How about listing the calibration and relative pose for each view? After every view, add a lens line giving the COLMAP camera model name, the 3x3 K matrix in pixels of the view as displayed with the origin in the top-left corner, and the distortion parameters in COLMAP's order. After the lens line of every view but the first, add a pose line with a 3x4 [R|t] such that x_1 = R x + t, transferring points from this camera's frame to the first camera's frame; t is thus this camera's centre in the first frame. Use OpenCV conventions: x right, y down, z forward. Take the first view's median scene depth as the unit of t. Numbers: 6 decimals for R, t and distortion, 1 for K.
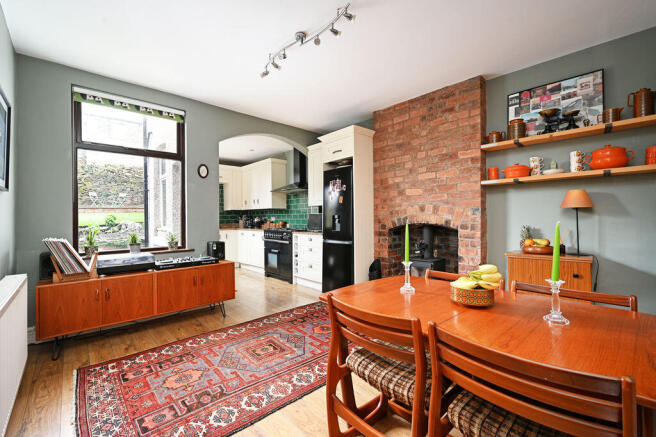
lens RADIAL K [[279.6, 0, 331.2], [0, 279.6, 220.8], [0, 0, 1]] dist [-0.029448, -0.000156]
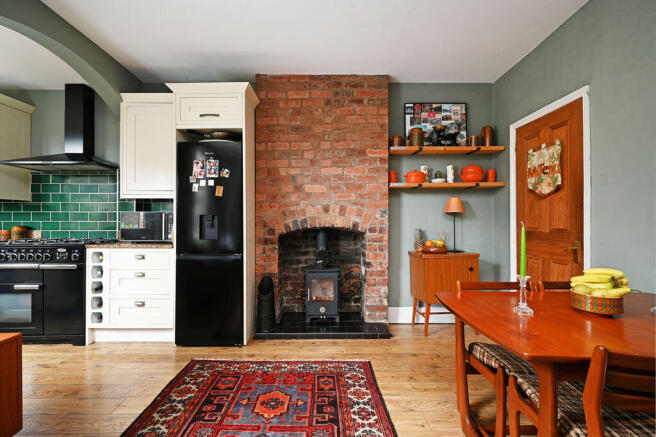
lens RADIAL K [[303.5, 0, 322.8], [0, 303.5, 220.6], [0, 0, 1]] dist [0.000029, 0.000111]
pose [[0.675216, 0.005874, 0.737597, -0.351467], [0.003159, 0.999936, -0.010855, 0.000630], [-0.737613, 0.009660, 0.675154, 0.383623]]
